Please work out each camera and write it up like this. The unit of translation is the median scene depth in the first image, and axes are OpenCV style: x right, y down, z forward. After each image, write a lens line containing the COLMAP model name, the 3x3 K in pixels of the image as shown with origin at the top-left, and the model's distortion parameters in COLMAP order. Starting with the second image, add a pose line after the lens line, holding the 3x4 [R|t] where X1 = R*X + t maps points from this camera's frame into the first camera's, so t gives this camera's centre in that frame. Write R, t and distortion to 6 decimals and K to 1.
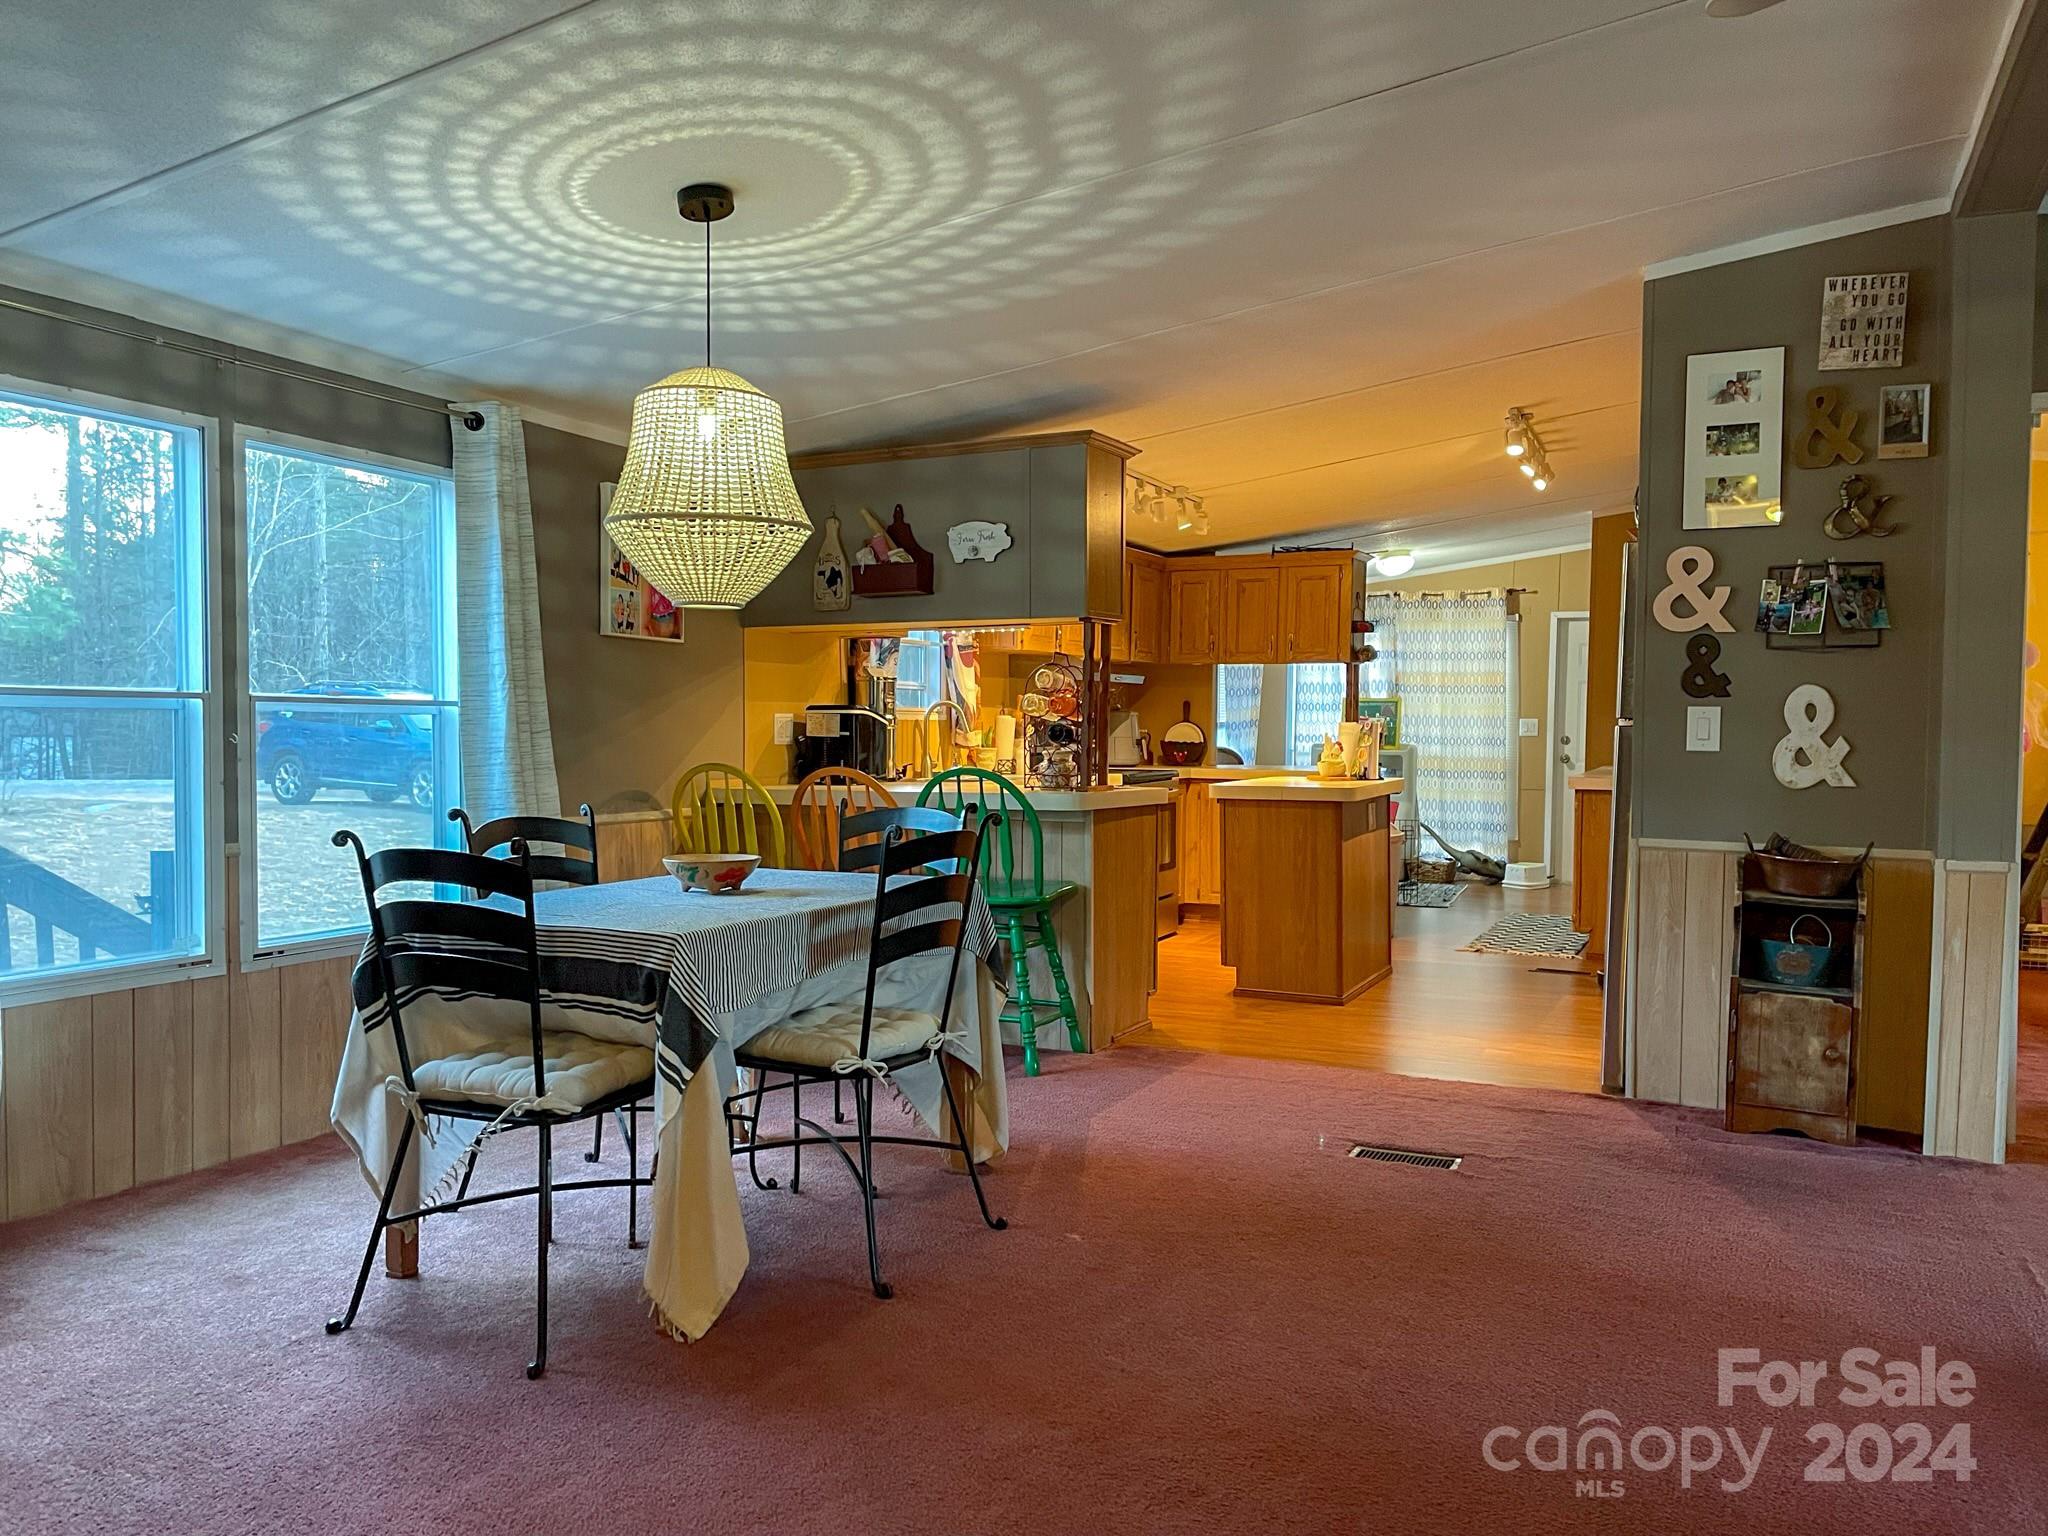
lens RADIAL K [[1567.1, 0, 1015.4], [0, 1567.1, 768.4], [0, 0, 1]] dist [0.127023, -0.158387]
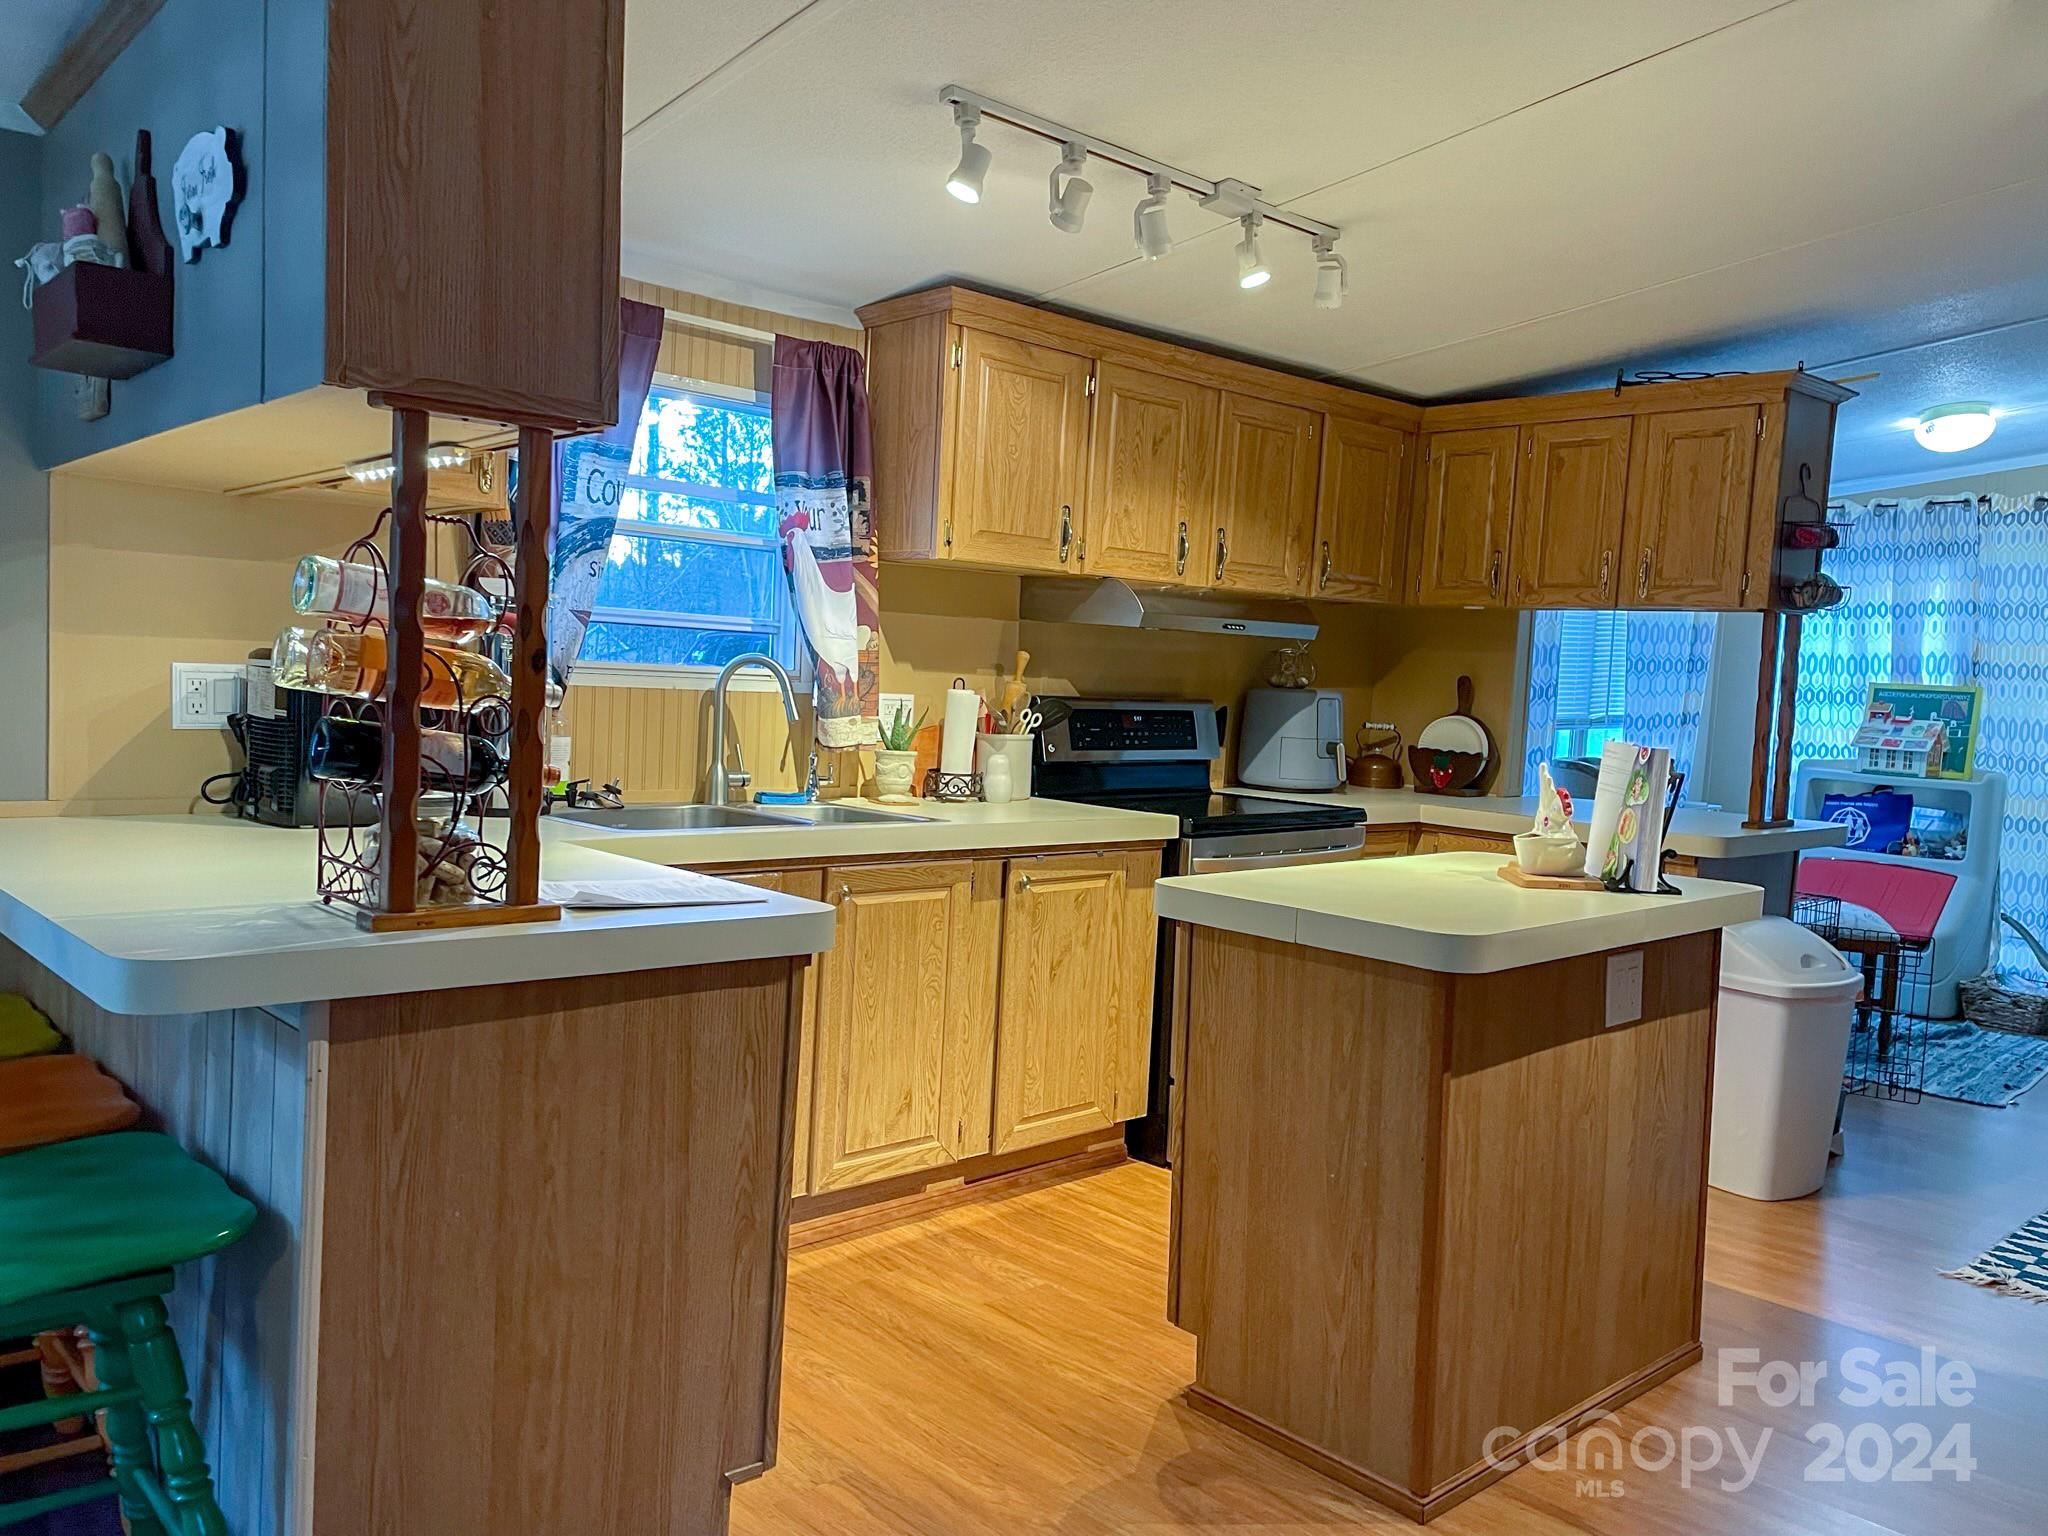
lens RADIAL K [[1531.5, 0, 1024.0], [0, 1531.5, 768.0], [0, 0, 1]] dist [0.122129, -0.145451]
pose [[0.925879, 0.063991, -0.372362, 0.276446], [-0.053905, 0.997844, 0.037444, -0.036908], [0.373956, -0.014597, 0.927332, 0.713841]]
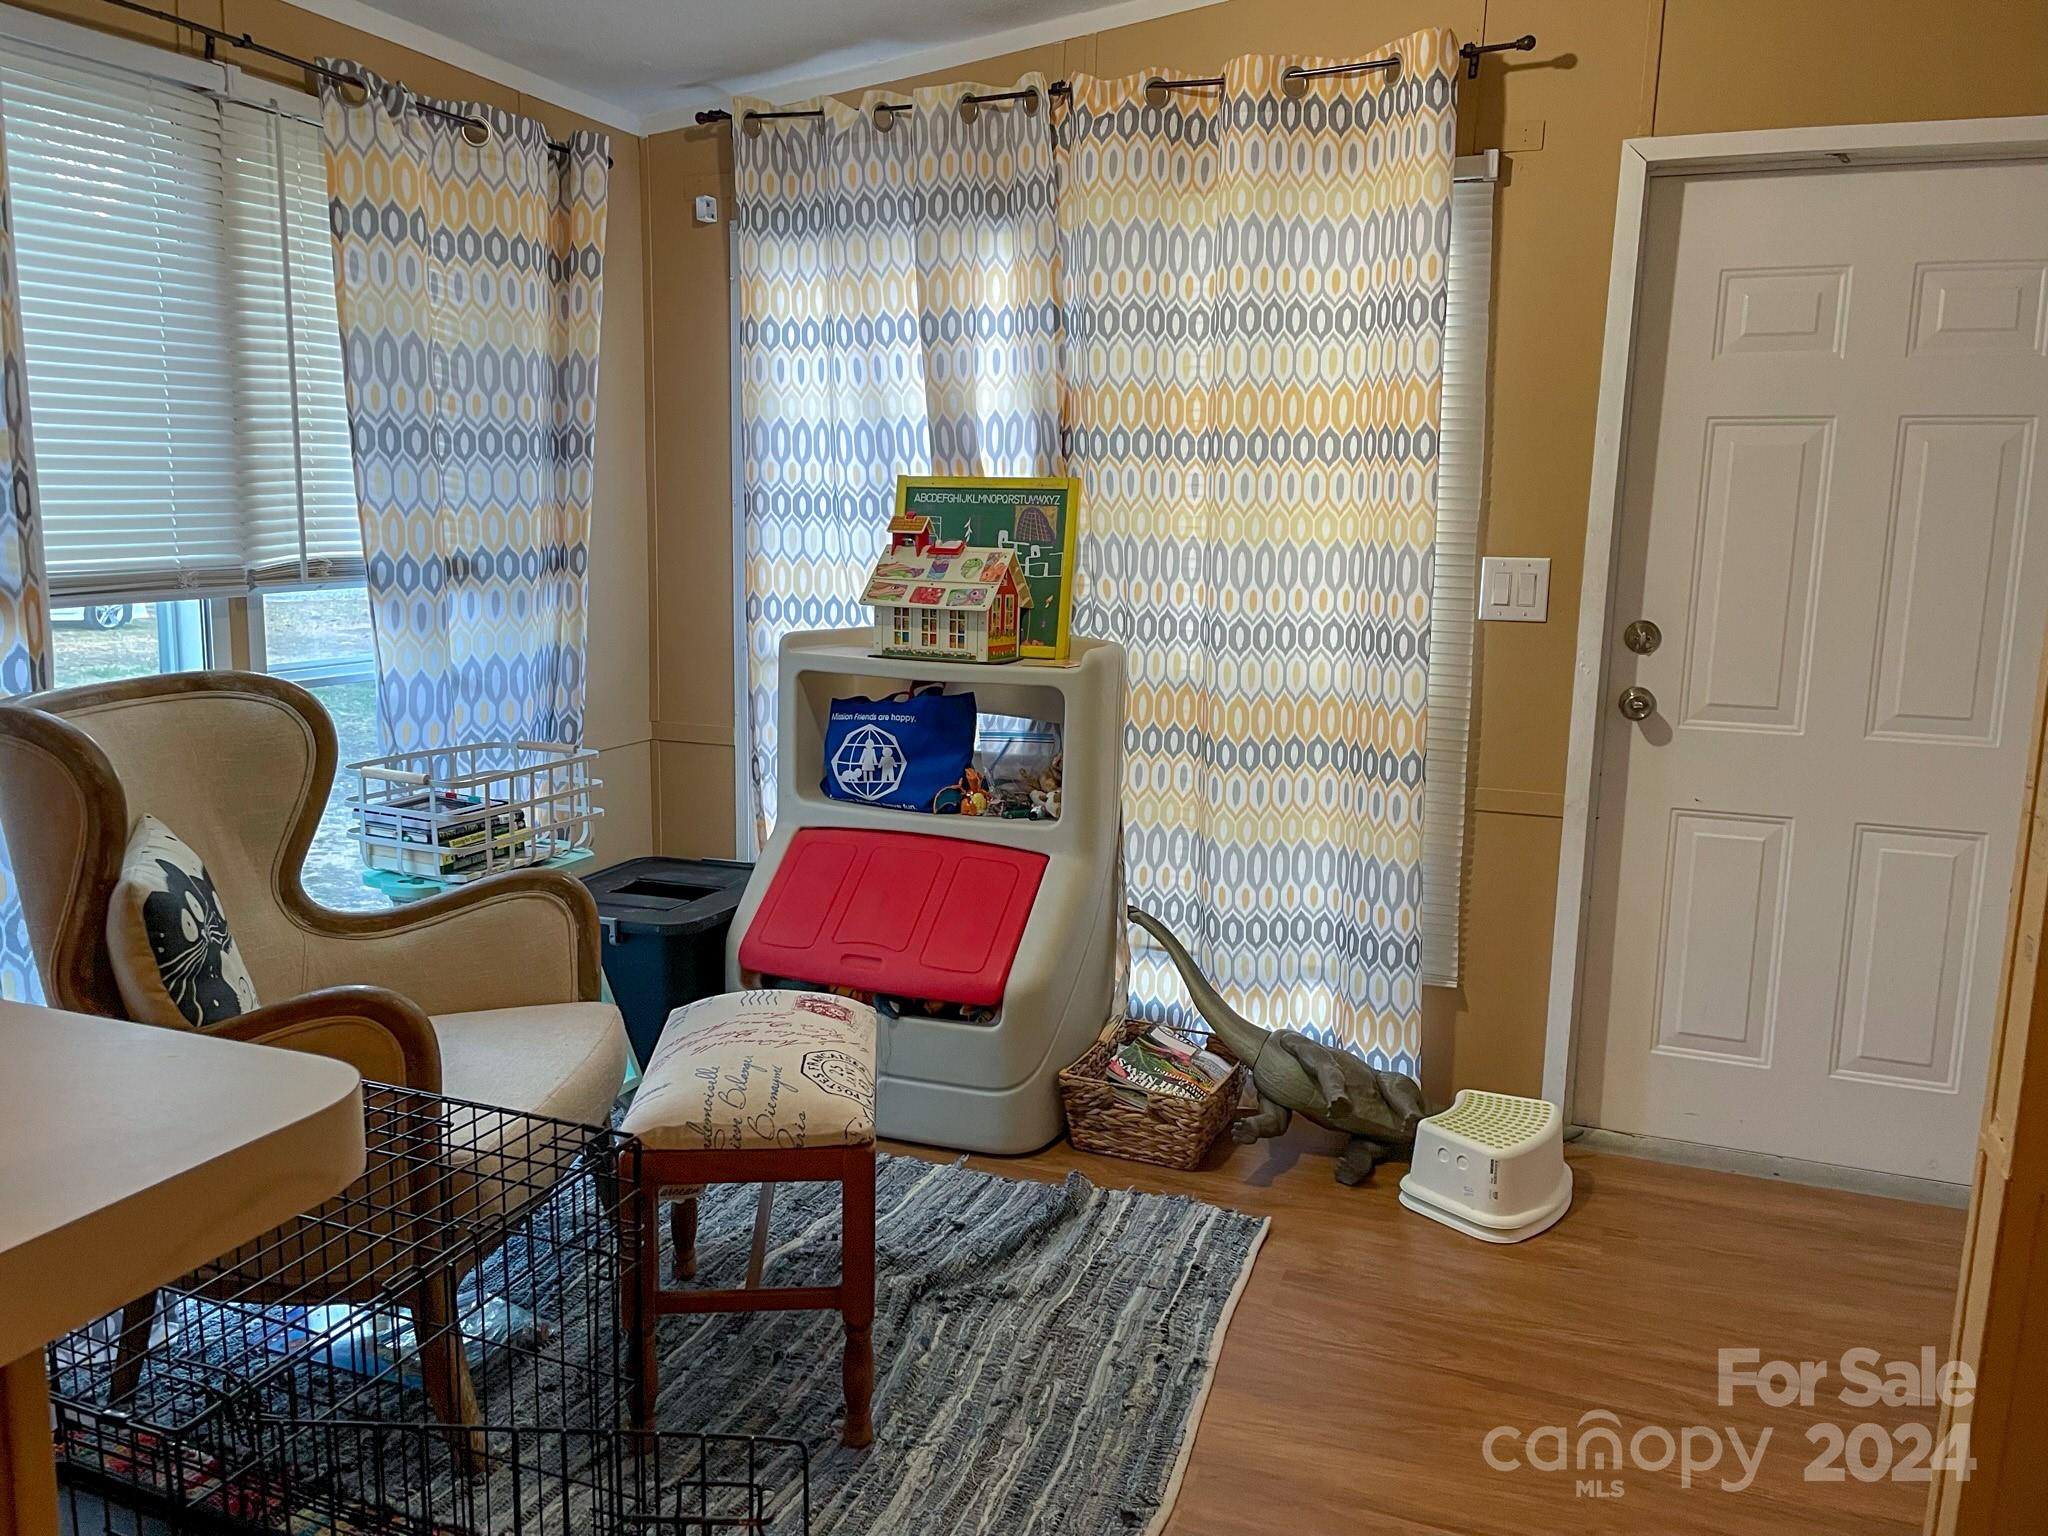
lens RADIAL K [[1557.7, 0, 1011.4], [0, 1557.7, 755.7], [0, 0, 1]] dist [0.119849, -0.145656]
pose [[0.997258, 0.000031, 0.074004, 0.417922], [-0.008711, 0.993098, 0.116967, -0.054361], [-0.073490, -0.117291, 0.990375, 1.410256]]
